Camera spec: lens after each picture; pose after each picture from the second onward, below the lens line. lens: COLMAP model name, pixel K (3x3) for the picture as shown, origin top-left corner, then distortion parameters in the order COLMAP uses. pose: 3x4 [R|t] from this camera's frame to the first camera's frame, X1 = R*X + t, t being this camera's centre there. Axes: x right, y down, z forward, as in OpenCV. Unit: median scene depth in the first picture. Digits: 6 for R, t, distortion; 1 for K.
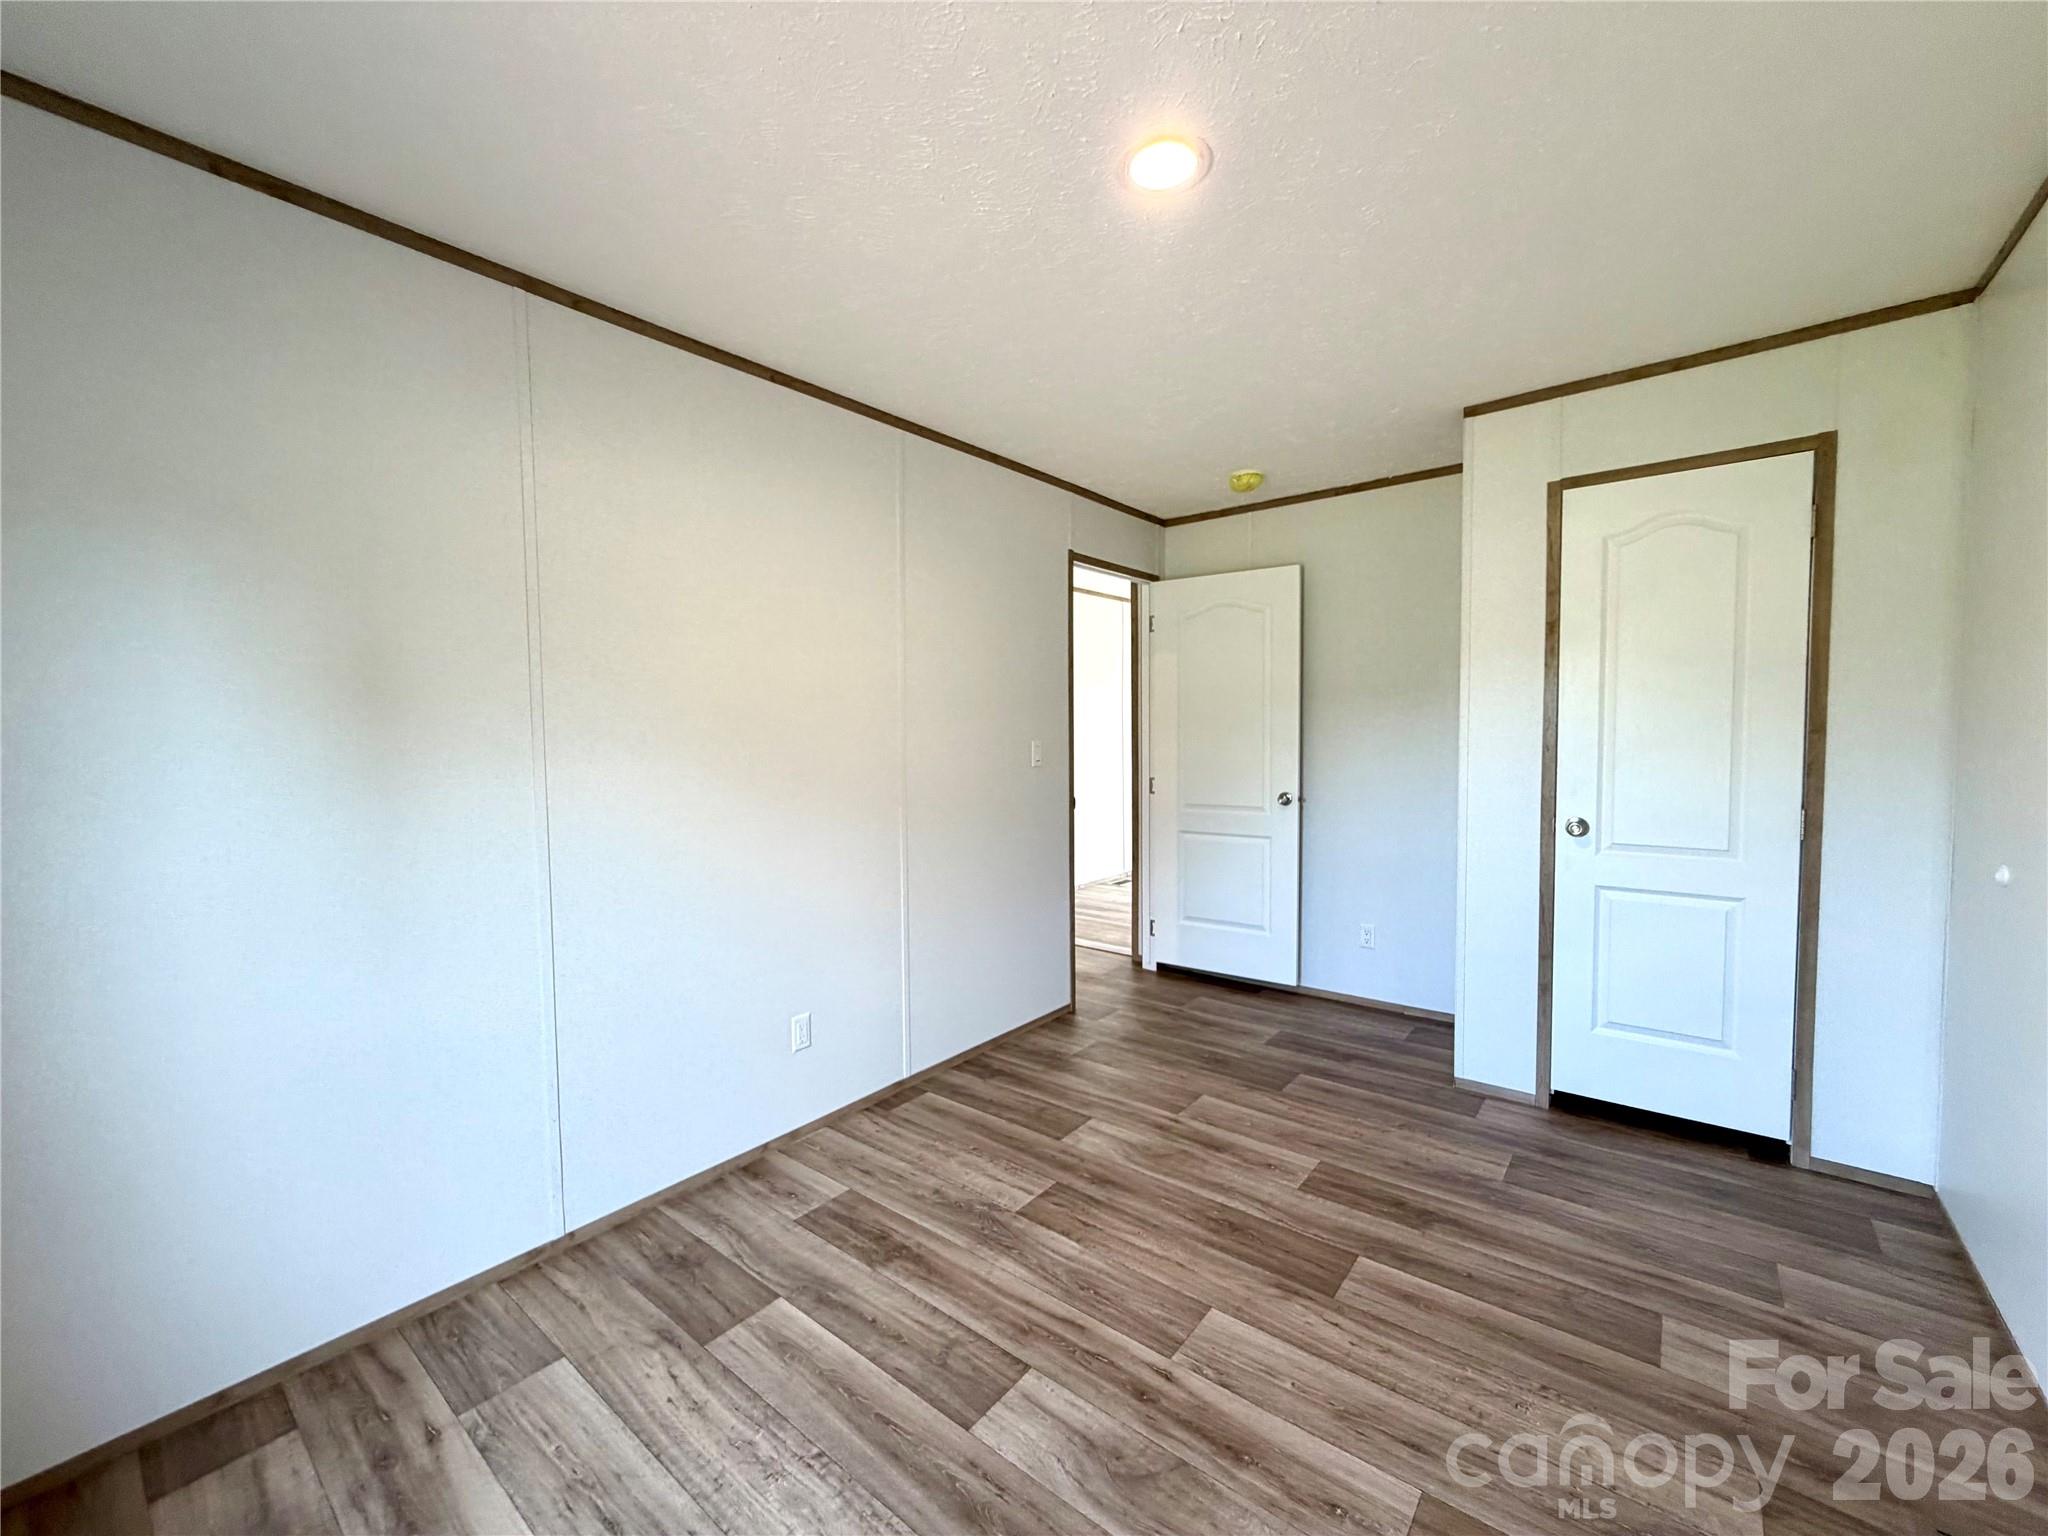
lens RADIAL K [[820.4, 0, 1012.7], [0, 820.4, 739.3], [0, 0, 1]] dist [-0.001589, 0.000441]
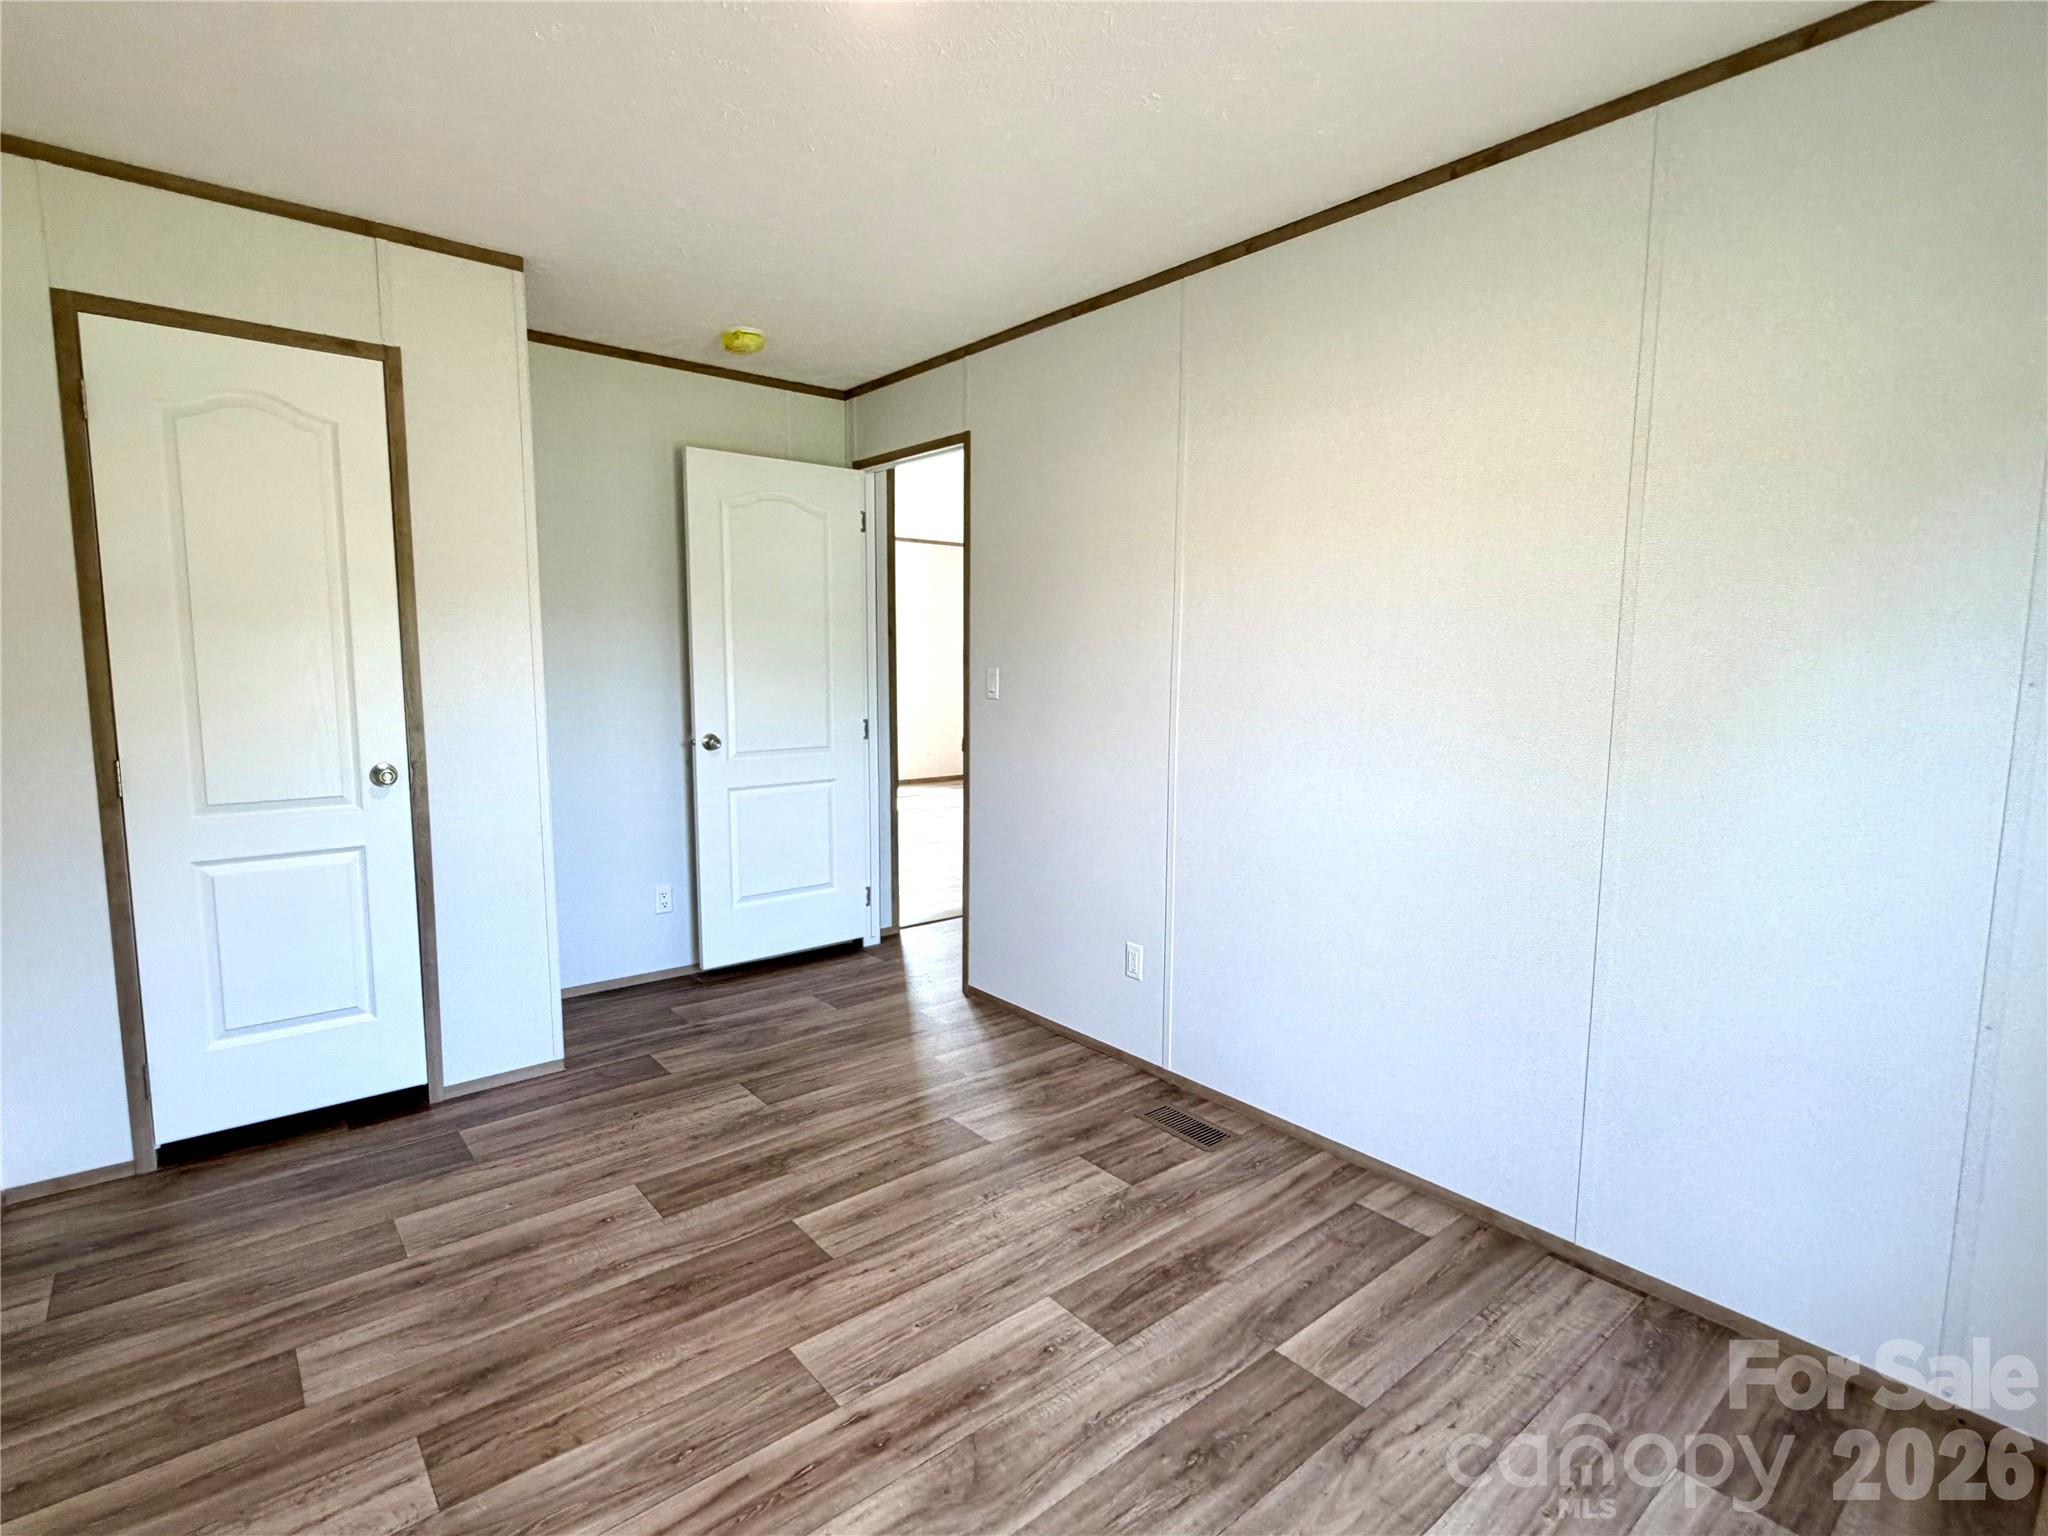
lens RADIAL K [[1016.9, 0, 1032.7], [0, 1016.9, 727.0], [0, 0, 1]] dist [0.008885, -0.003398]
pose [[0.179861, -0.053384, 0.982243, -0.724521], [-0.001927, 0.998505, 0.054621, 0.003730], [-0.983690, -0.011717, 0.179489, 0.597143]]
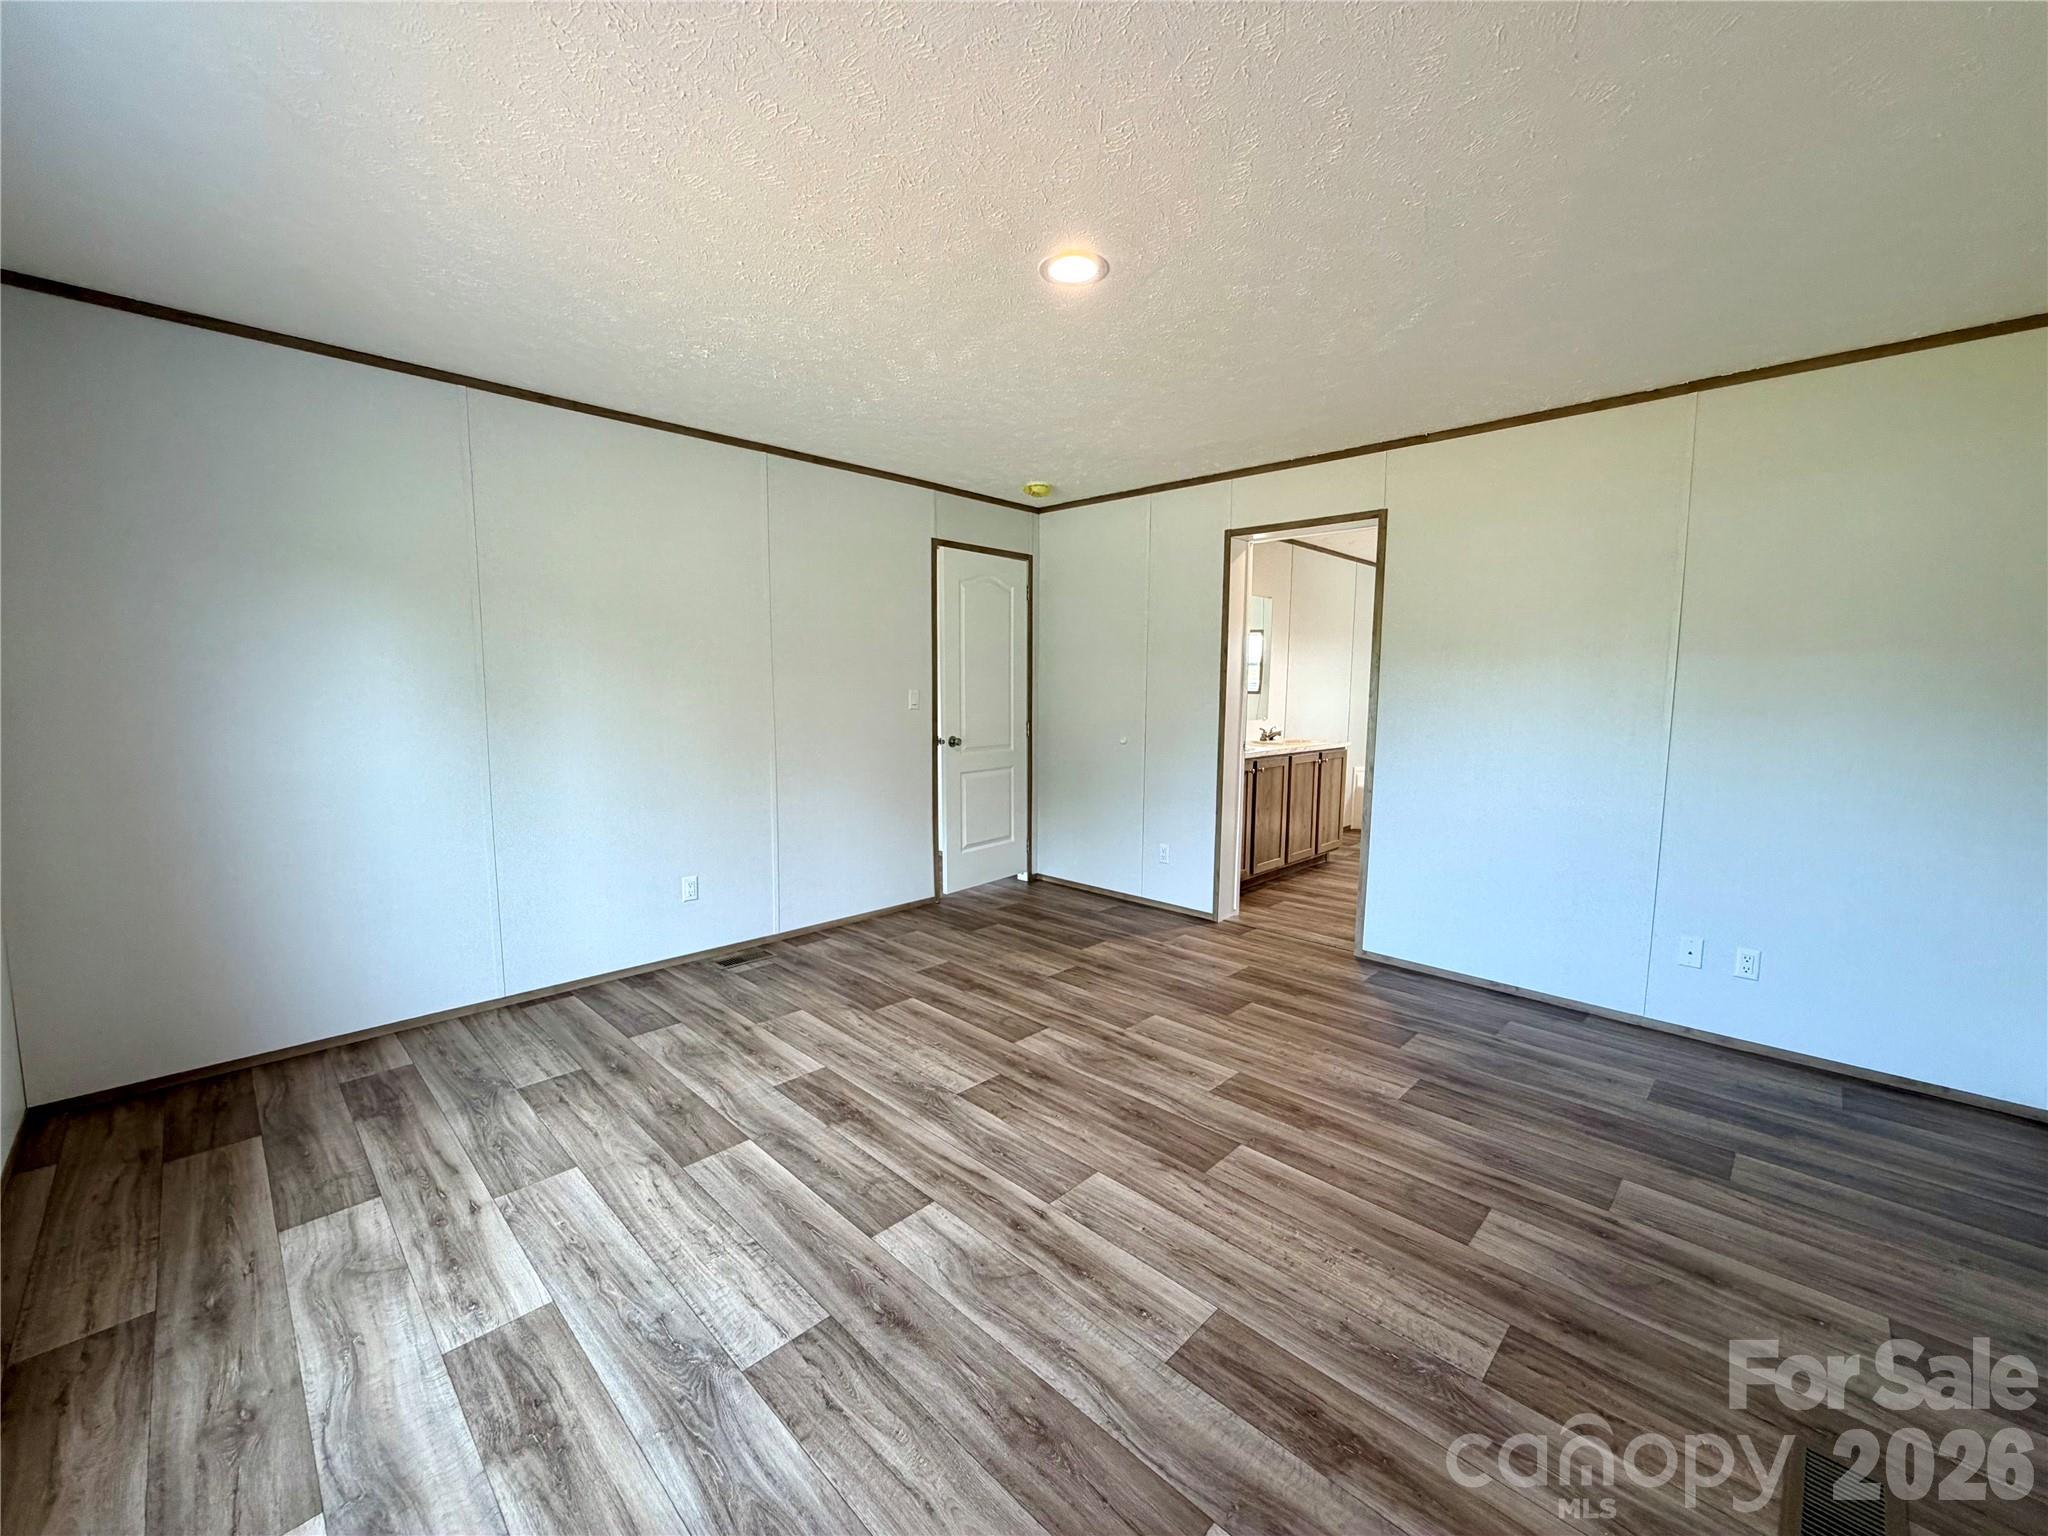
lens RADIAL K [[820.4, 0, 1013.0], [0, 820.4, 716.5], [0, 0, 1]] dist [-0.001589, 0.000441]
pose [[0.995139, 0.026273, -0.094910, 0.223955], [-0.023363, 0.999226, 0.031641, 0.001117], [0.095668, -0.029270, 0.994983, -0.176477]]
